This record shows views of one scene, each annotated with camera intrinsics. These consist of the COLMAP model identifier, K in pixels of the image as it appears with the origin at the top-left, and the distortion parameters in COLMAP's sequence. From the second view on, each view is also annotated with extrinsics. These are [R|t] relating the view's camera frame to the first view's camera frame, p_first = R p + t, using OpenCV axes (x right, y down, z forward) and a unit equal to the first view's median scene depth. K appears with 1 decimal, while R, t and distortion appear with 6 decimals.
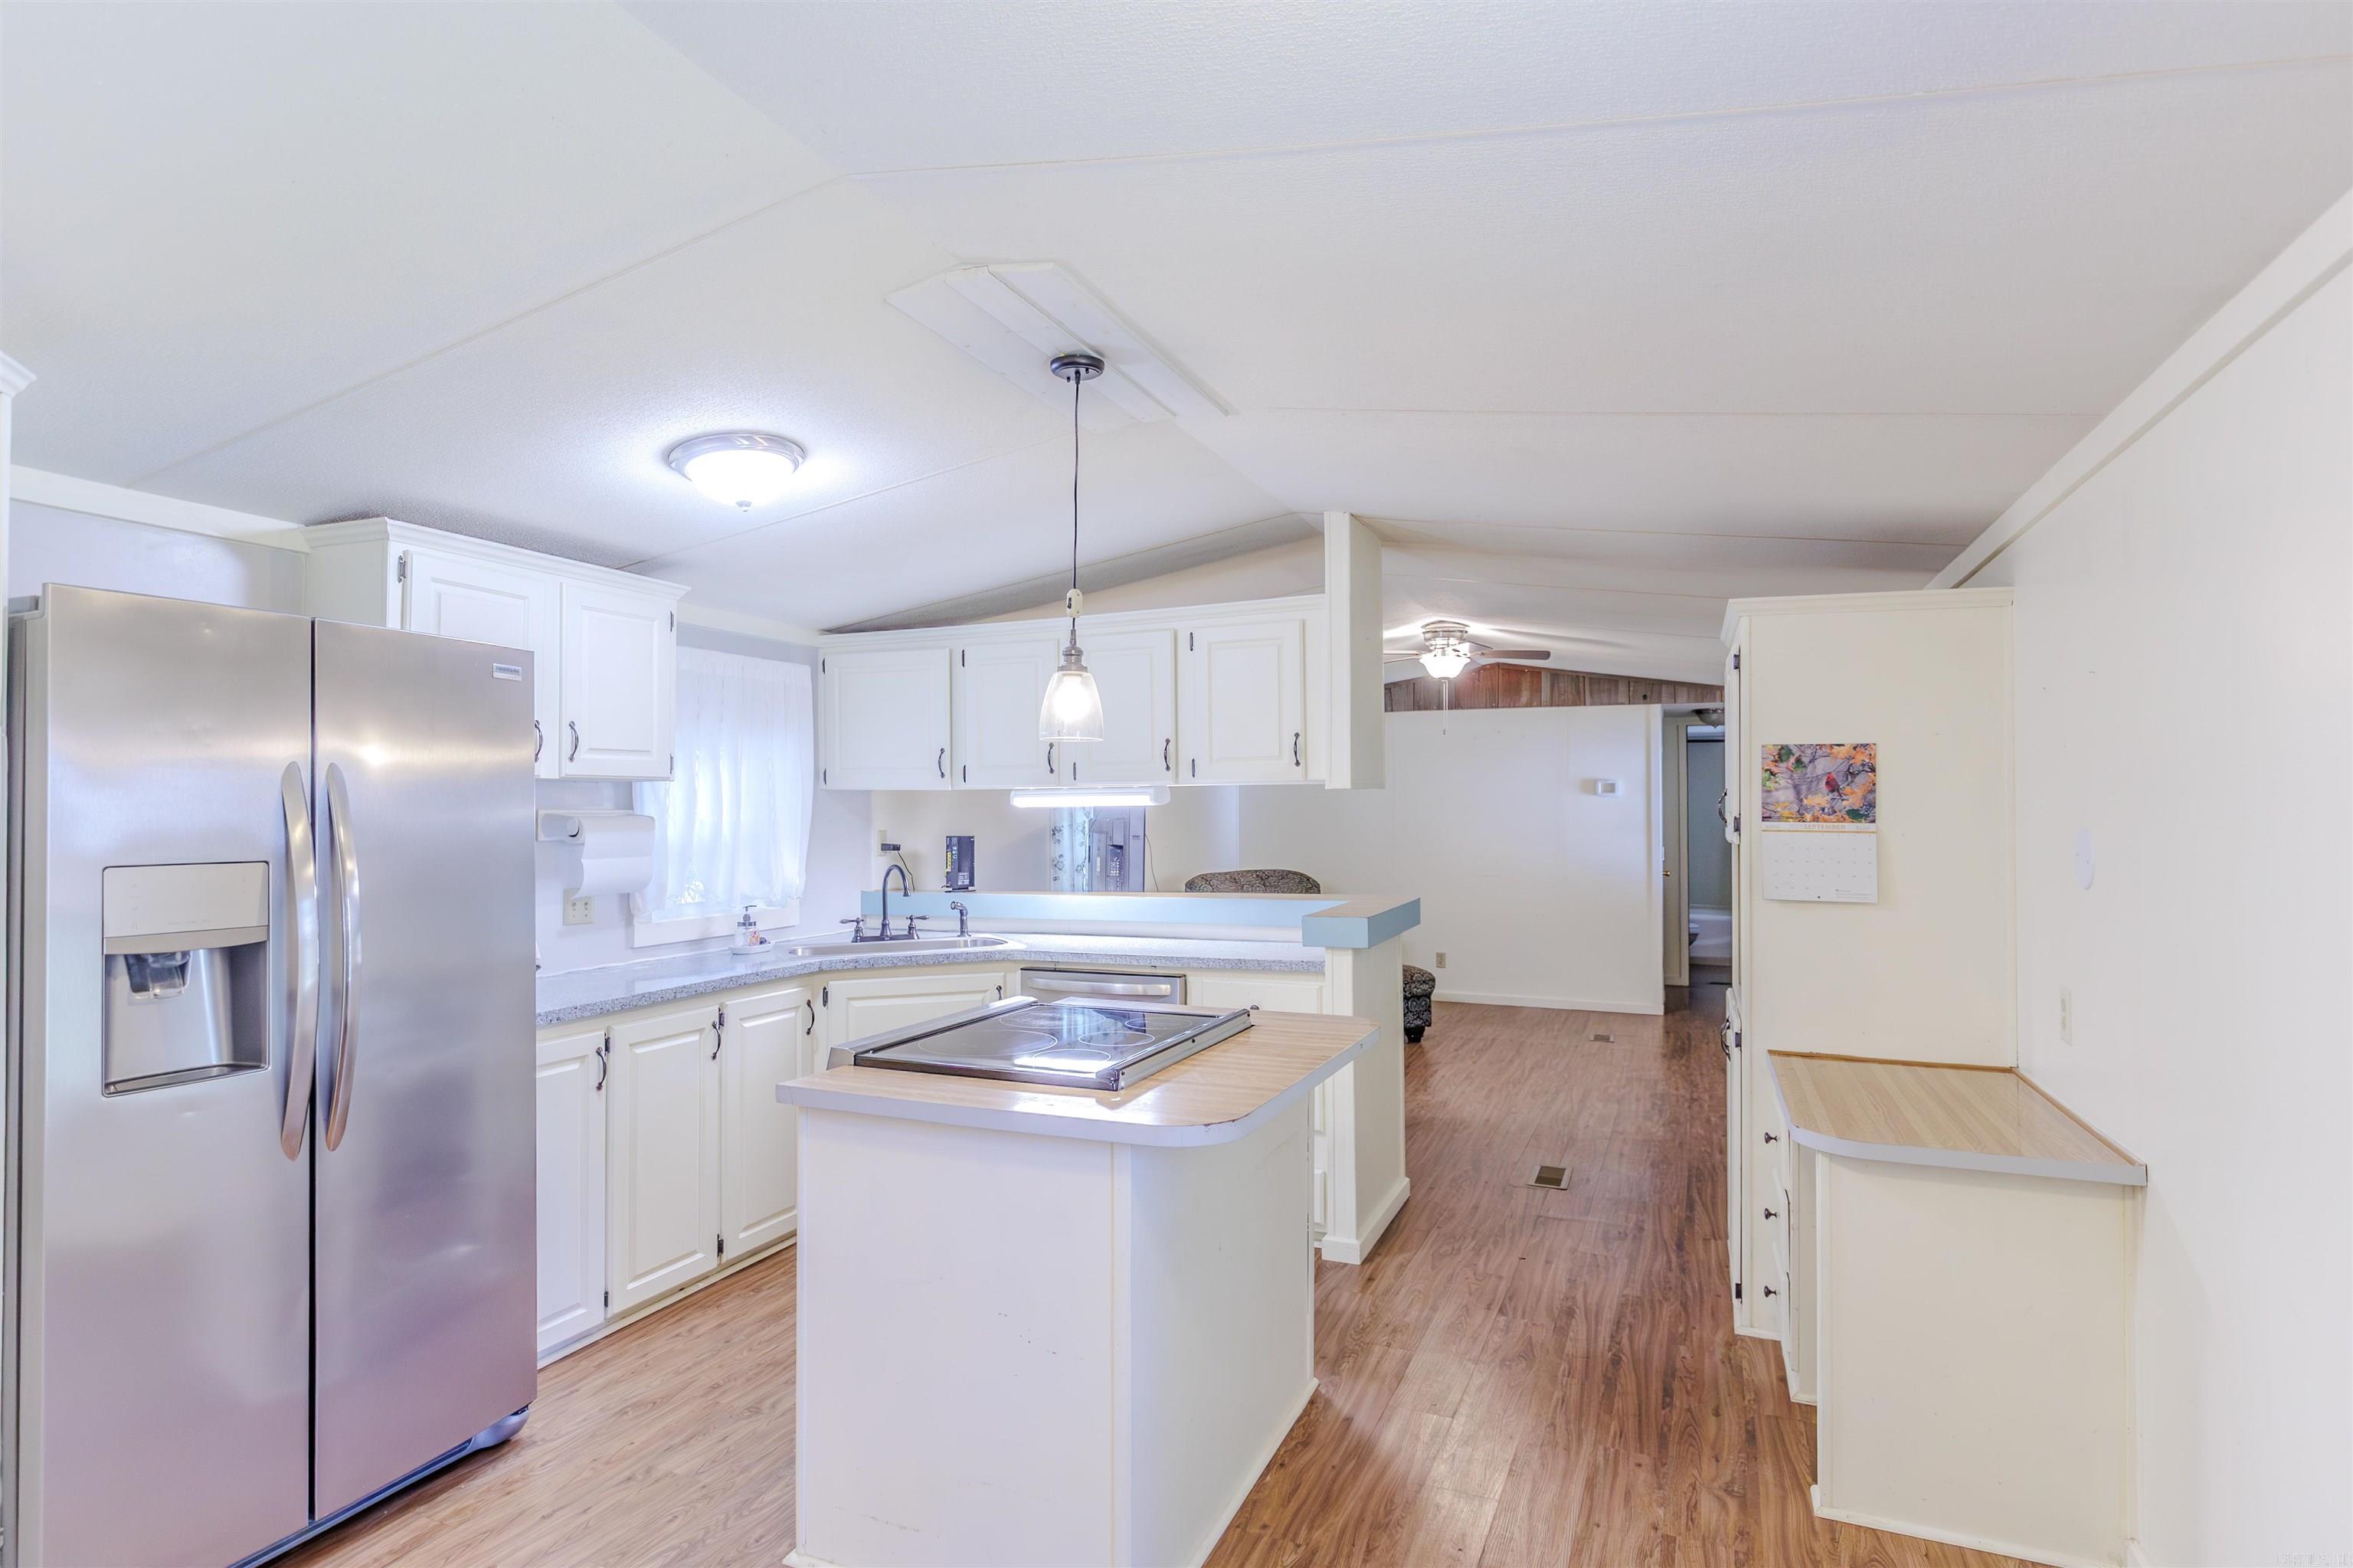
lens RADIAL K [[1271.0, 0, 1167.8], [0, 1271.0, 792.0], [0, 0, 1]] dist [-0.003902, -0.000552]
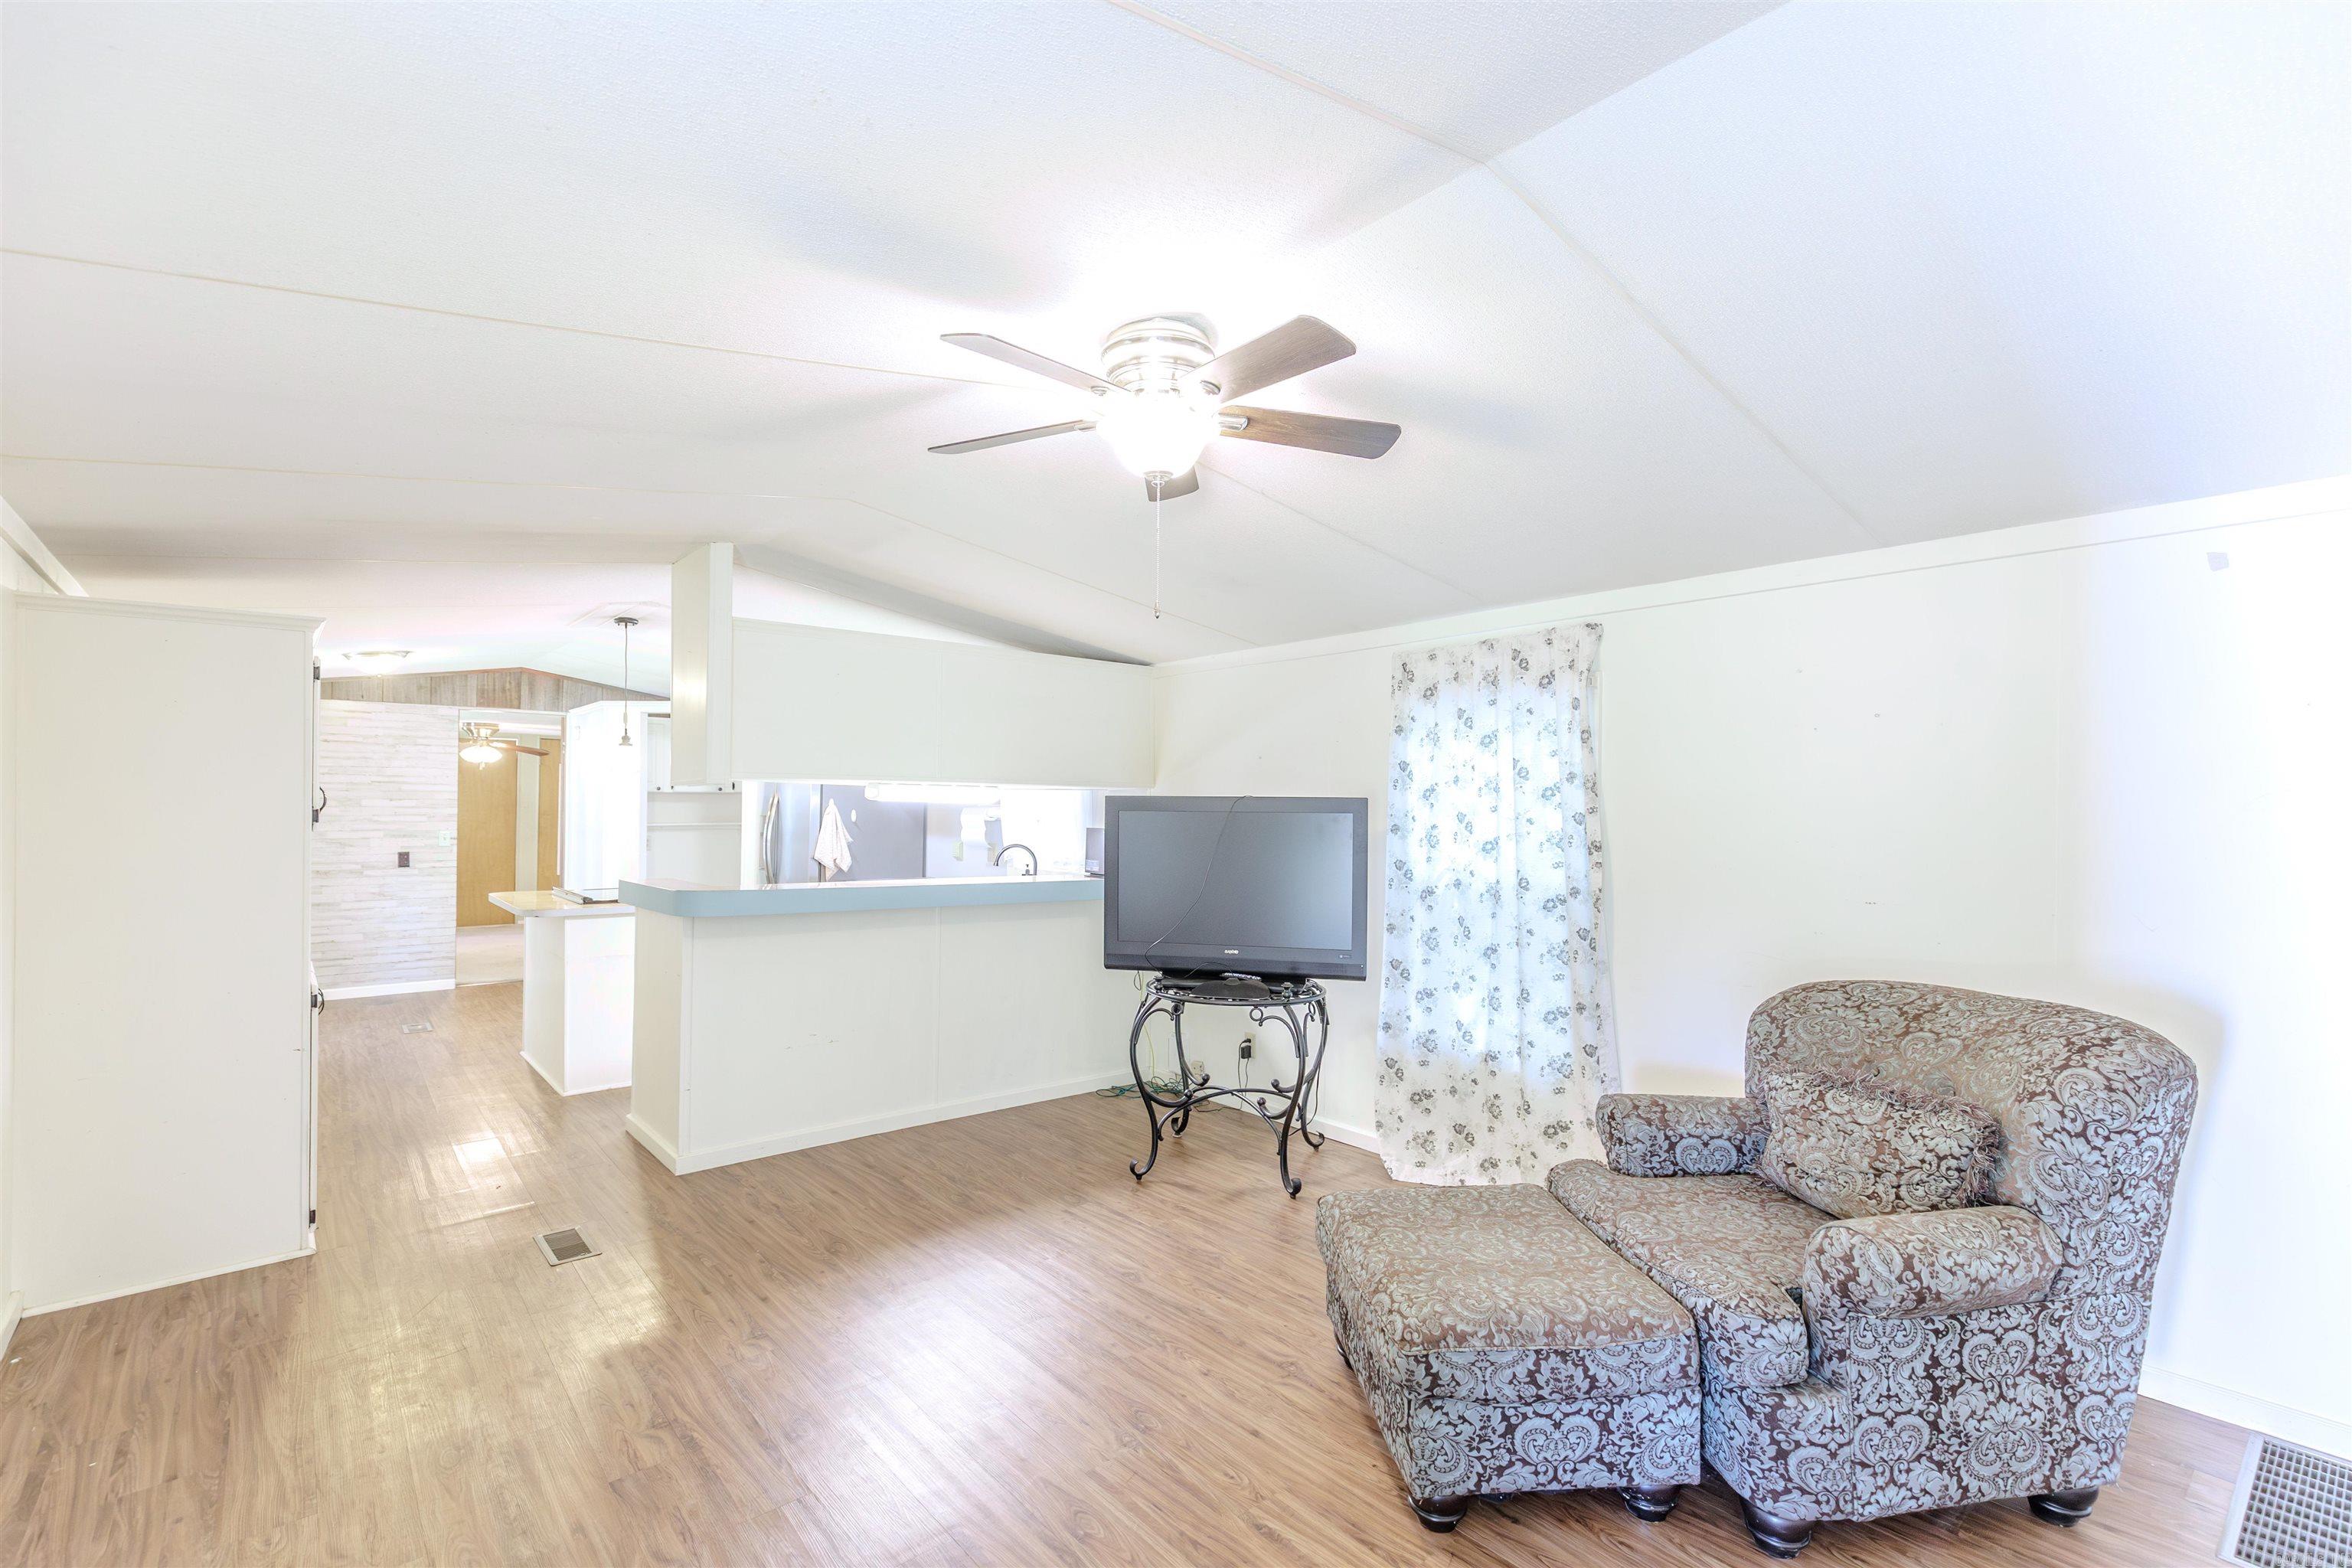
lens RADIAL K [[1061.7, 0, 1185.2], [0, 1061.7, 798.2], [0, 0, 1]] dist [0.002676, 0.000306]
pose [[-0.451090, -0.002820, -0.892474, 0.795789], [0.005278, 0.999969, -0.005828, 0.013282], [0.892463, -0.007339, -0.451061, 1.811674]]
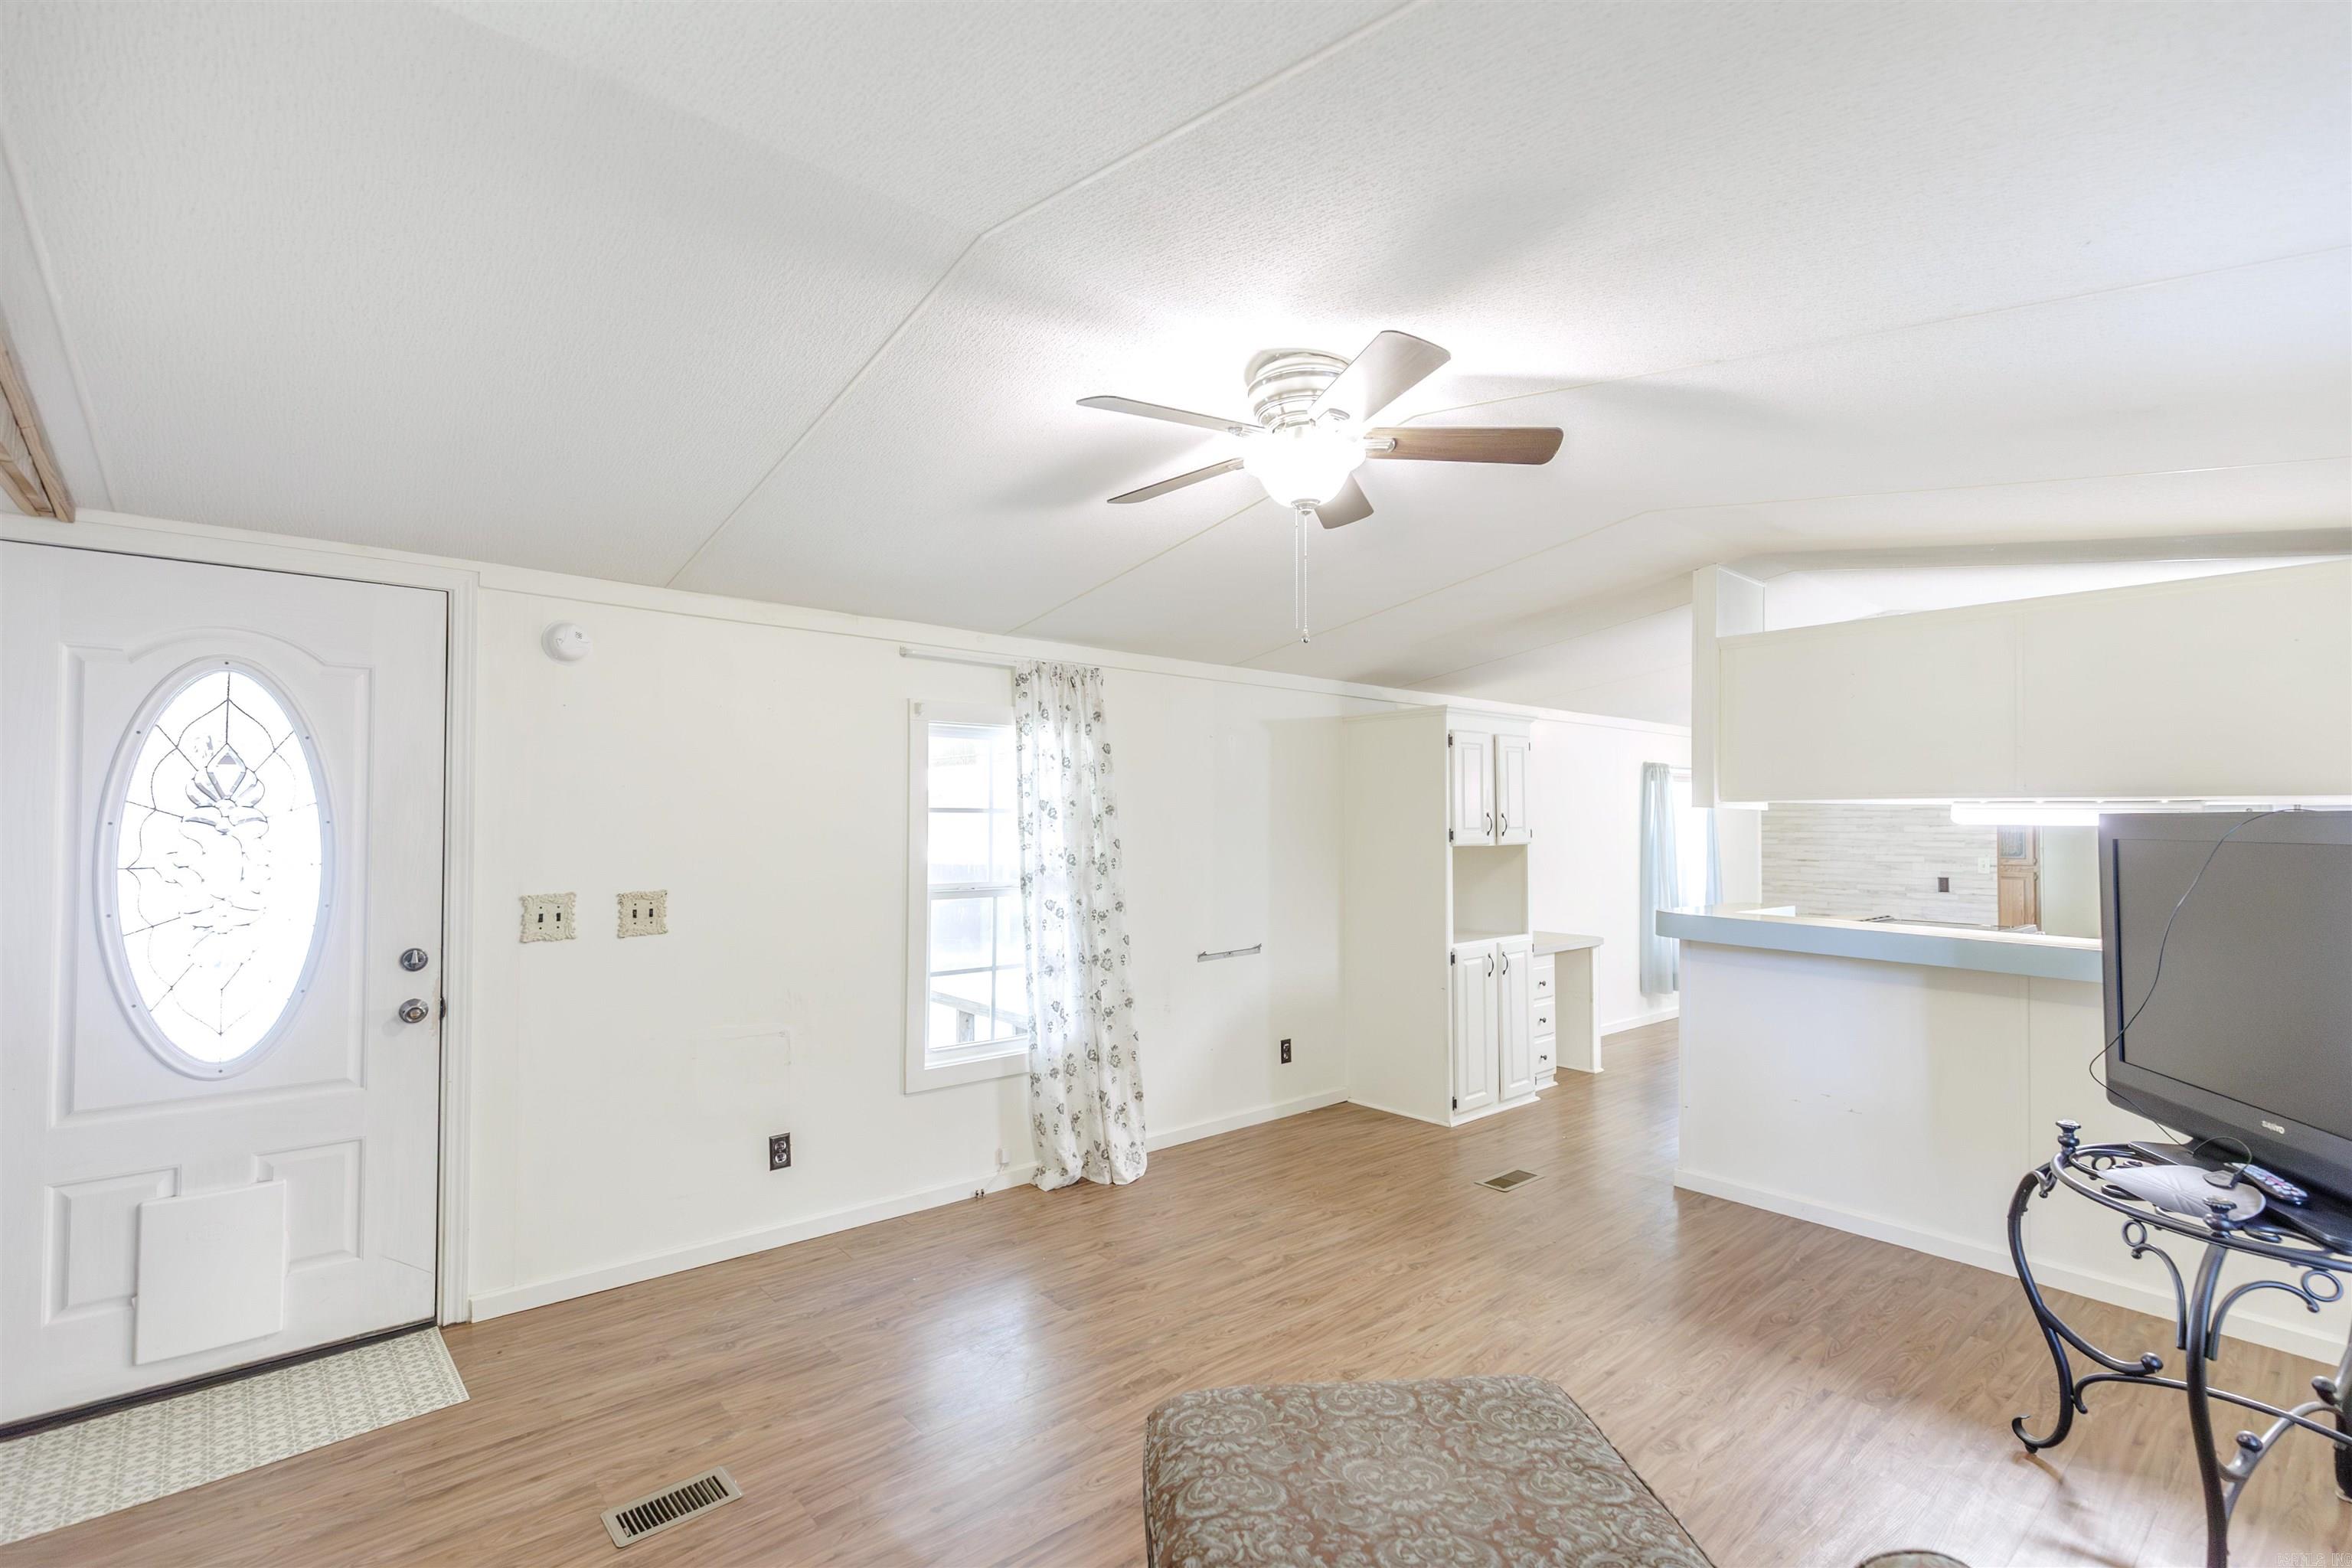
lens RADIAL K [[1061.7, 0, 1157.8], [0, 1061.7, 790.2], [0, 0, 1]] dist [0.002676, 0.000306]
pose [[-0.884338, 0.011755, 0.466699, 0.162974], [-0.008638, 0.999100, -0.041533, 0.024133], [-0.466767, -0.040761, -0.883441, 2.053835]]
